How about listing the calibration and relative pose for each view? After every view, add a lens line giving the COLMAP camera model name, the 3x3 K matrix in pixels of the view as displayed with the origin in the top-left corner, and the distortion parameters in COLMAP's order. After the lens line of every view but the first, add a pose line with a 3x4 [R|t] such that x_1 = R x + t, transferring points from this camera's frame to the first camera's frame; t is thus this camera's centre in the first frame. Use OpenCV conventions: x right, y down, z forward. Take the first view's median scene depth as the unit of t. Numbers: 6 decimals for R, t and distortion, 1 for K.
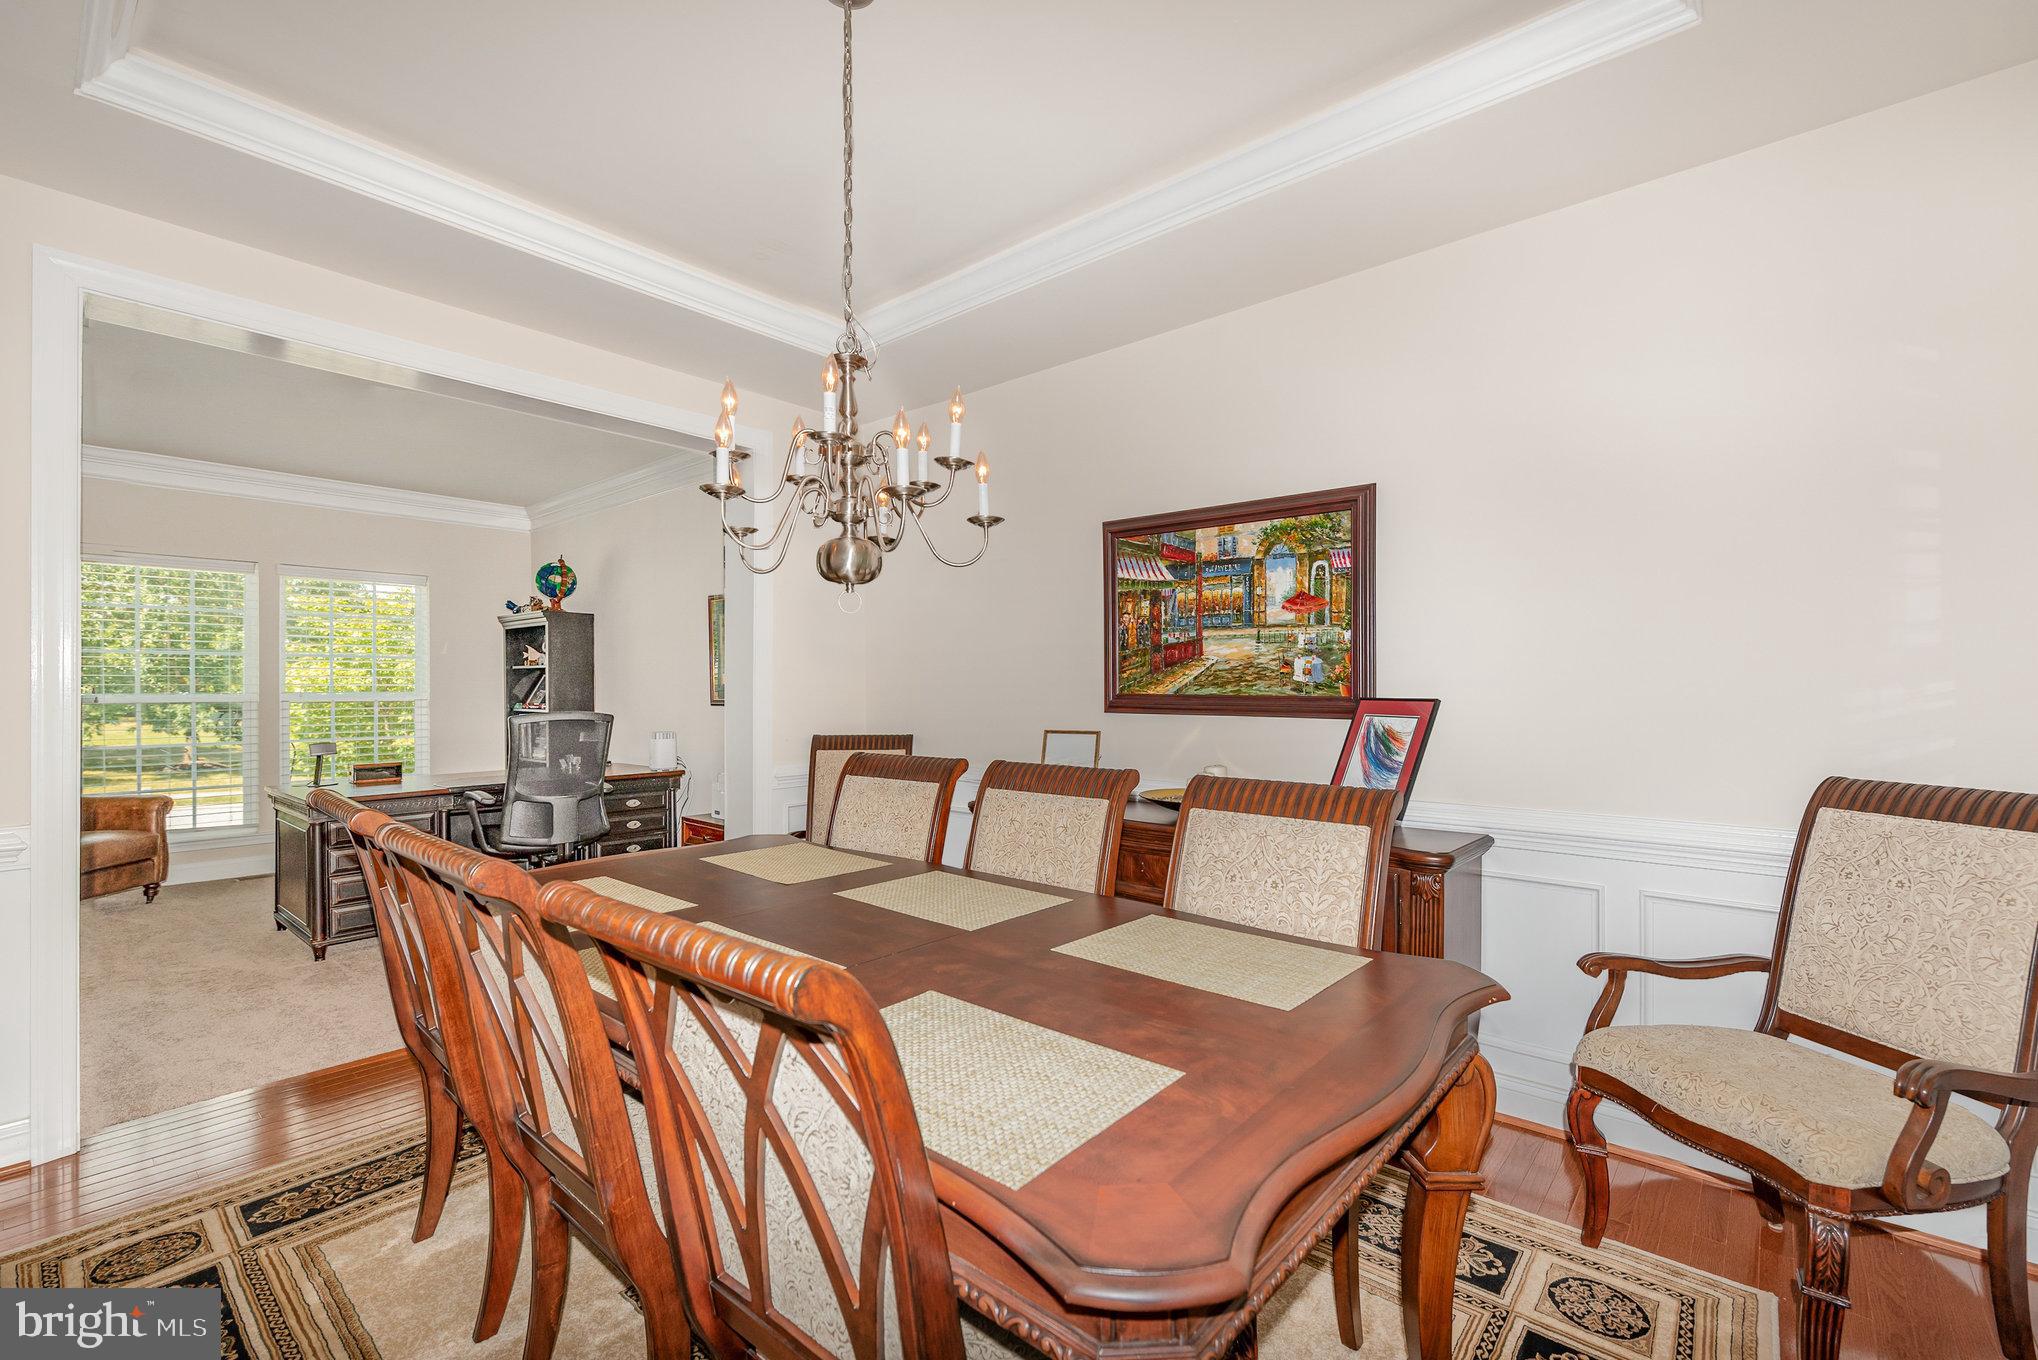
lens RADIAL K [[878.2, 0, 1019.0], [0, 878.2, 684.2], [0, 0, 1]] dist [0.003648, -0.000190]
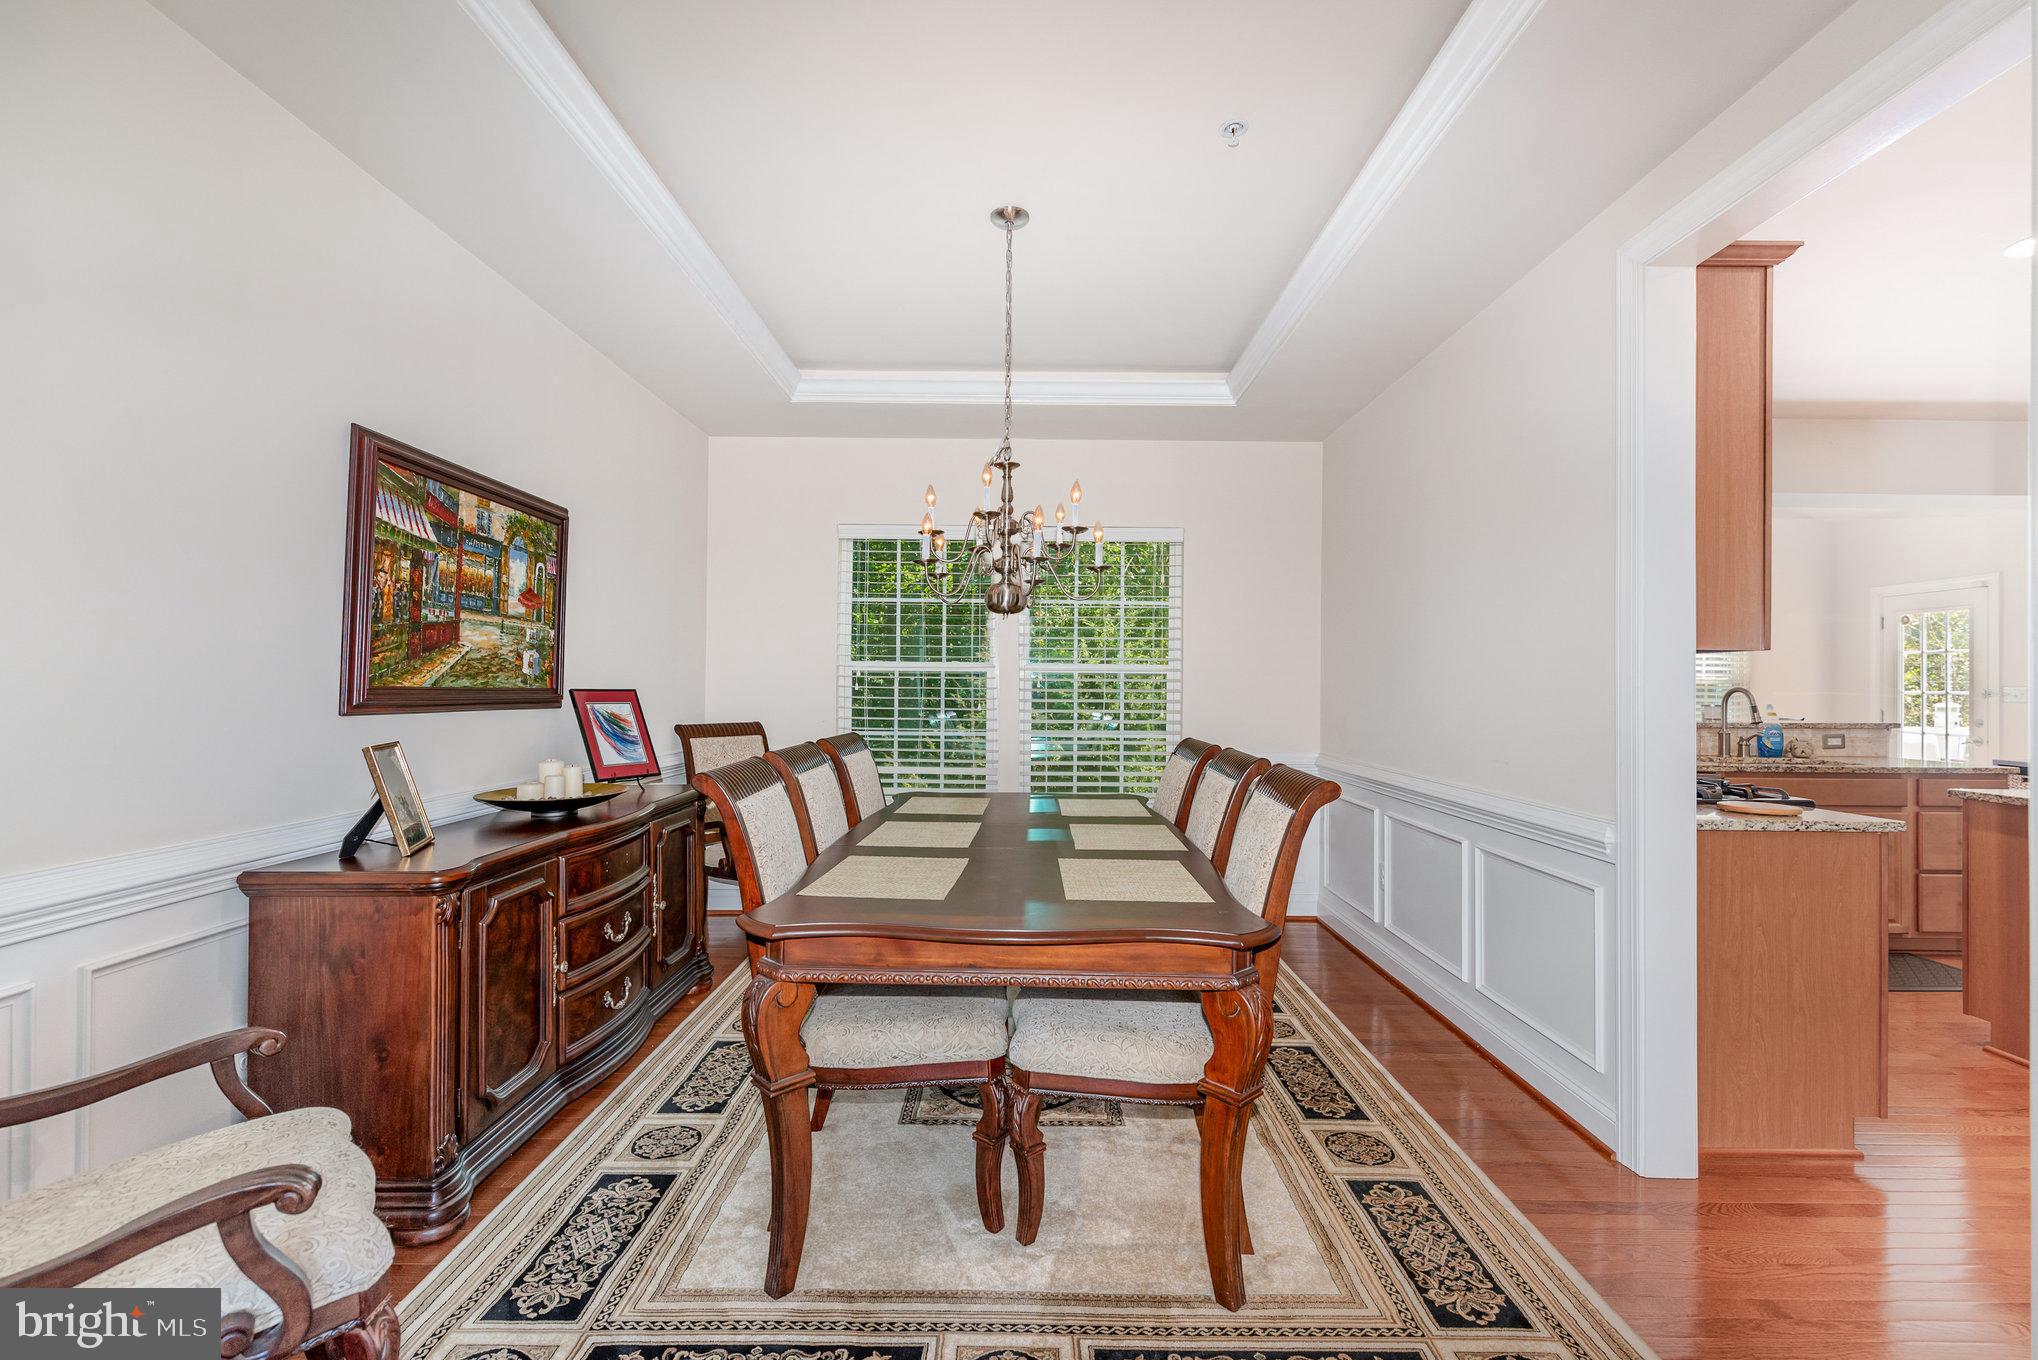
lens RADIAL K [[878.2, 0, 1021.8], [0, 878.2, 688.8], [0, 0, 1]] dist [0.003648, -0.000190]
pose [[-0.651028, -0.004761, 0.759039, -0.792912], [-0.008103, 0.999967, -0.000678, 0.009814], [-0.759011, -0.006592, -0.651045, 1.149563]]
